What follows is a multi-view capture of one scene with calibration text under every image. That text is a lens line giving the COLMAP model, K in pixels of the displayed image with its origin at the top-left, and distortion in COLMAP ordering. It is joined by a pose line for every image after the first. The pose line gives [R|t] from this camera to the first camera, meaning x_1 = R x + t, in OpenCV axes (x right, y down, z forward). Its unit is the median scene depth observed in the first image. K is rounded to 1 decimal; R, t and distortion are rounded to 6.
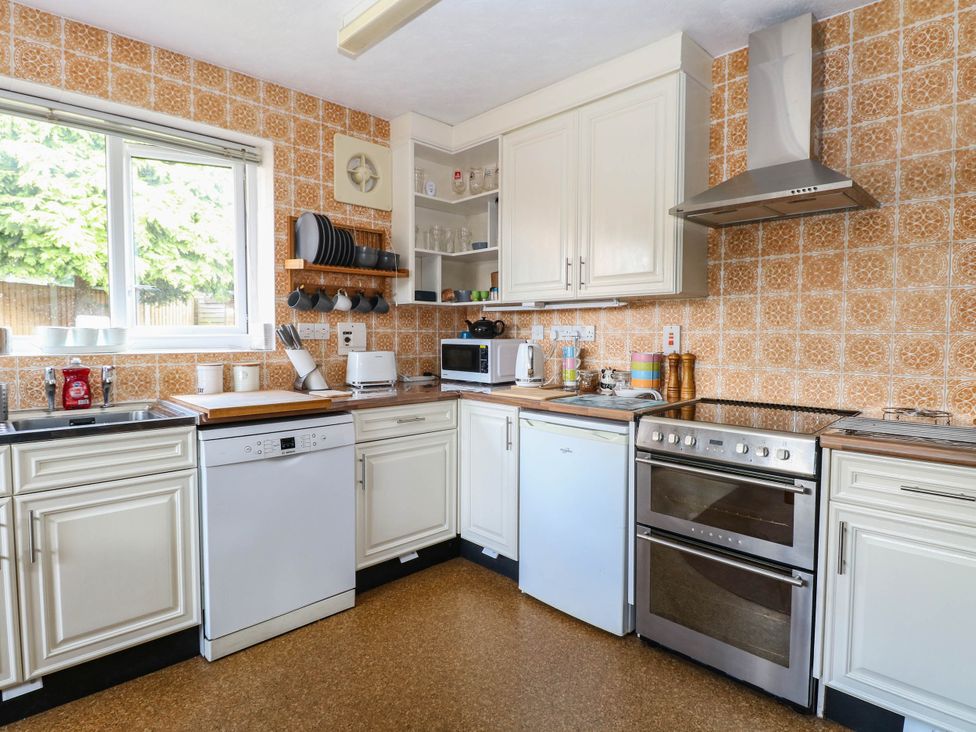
lens RADIAL K [[535.6, 0, 488.8], [0, 535.6, 360.1], [0, 0, 1]] dist [-0.003215, -0.012704]
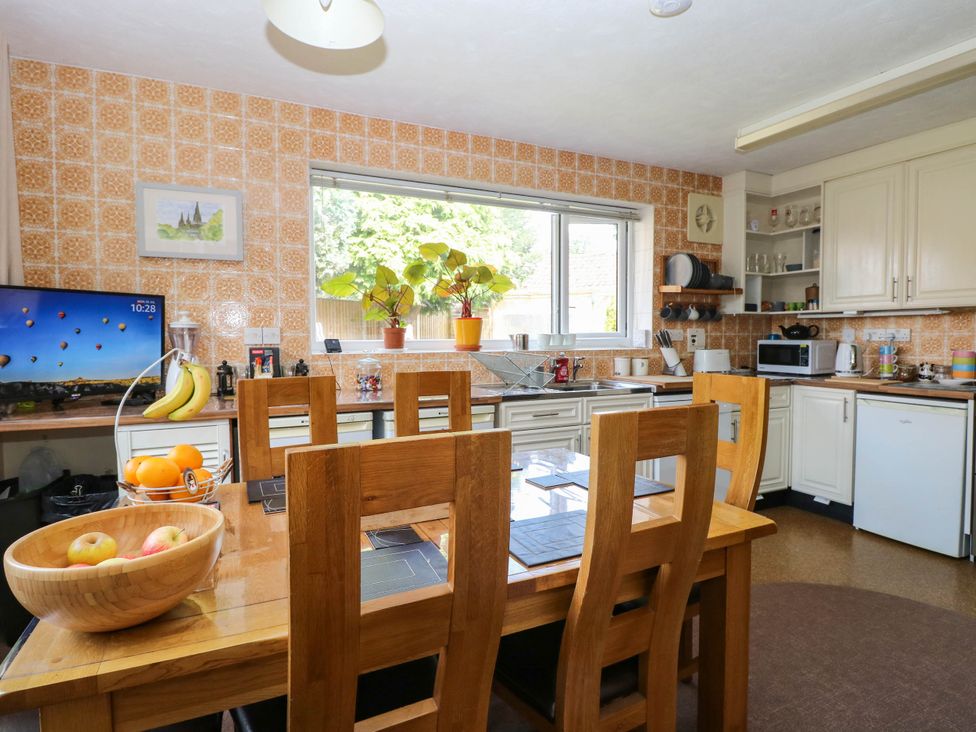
lens RADIAL K [[535.6, 0, 480.9], [0, 535.6, 359.5], [0, 0, 1]] dist [-0.003215, -0.012704]
pose [[0.944232, 0.007307, -0.329201, -0.358370], [-0.009229, 0.999948, -0.004274, 0.022362], [0.329152, 0.007074, 0.944250, -0.524867]]
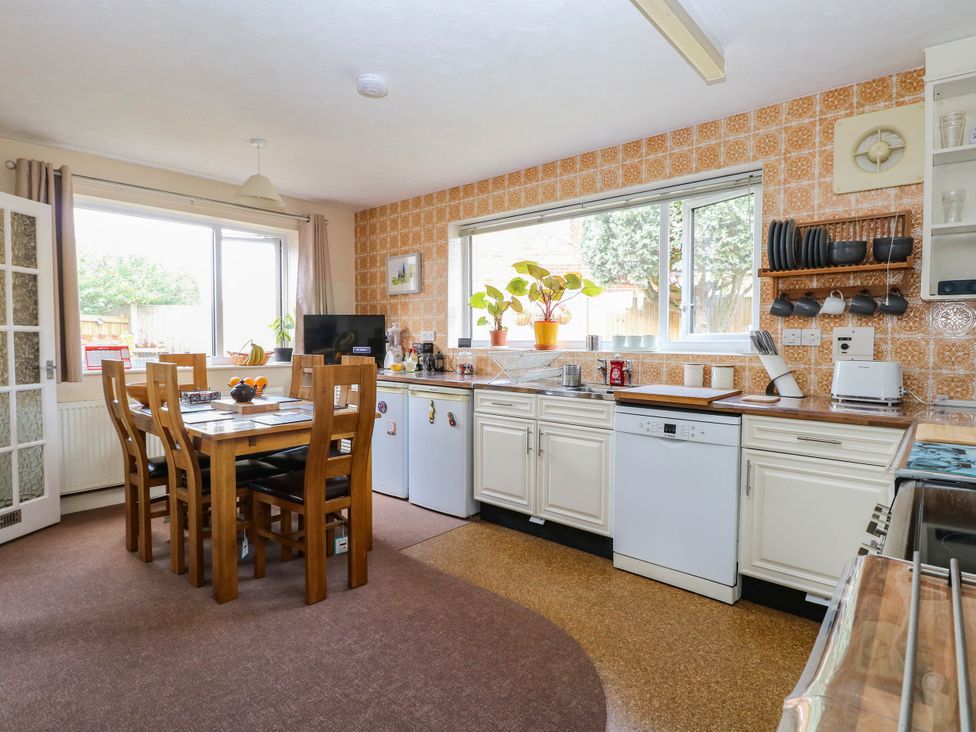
lens RADIAL K [[535.6, 0, 490.5], [0, 535.6, 360.2], [0, 0, 1]] dist [-0.003215, -0.012704]
pose [[0.071666, 0.037591, -0.996720, 0.631391], [-0.053077, 0.998017, 0.033823, -0.015664], [0.996015, 0.050479, 0.073519, 0.386338]]
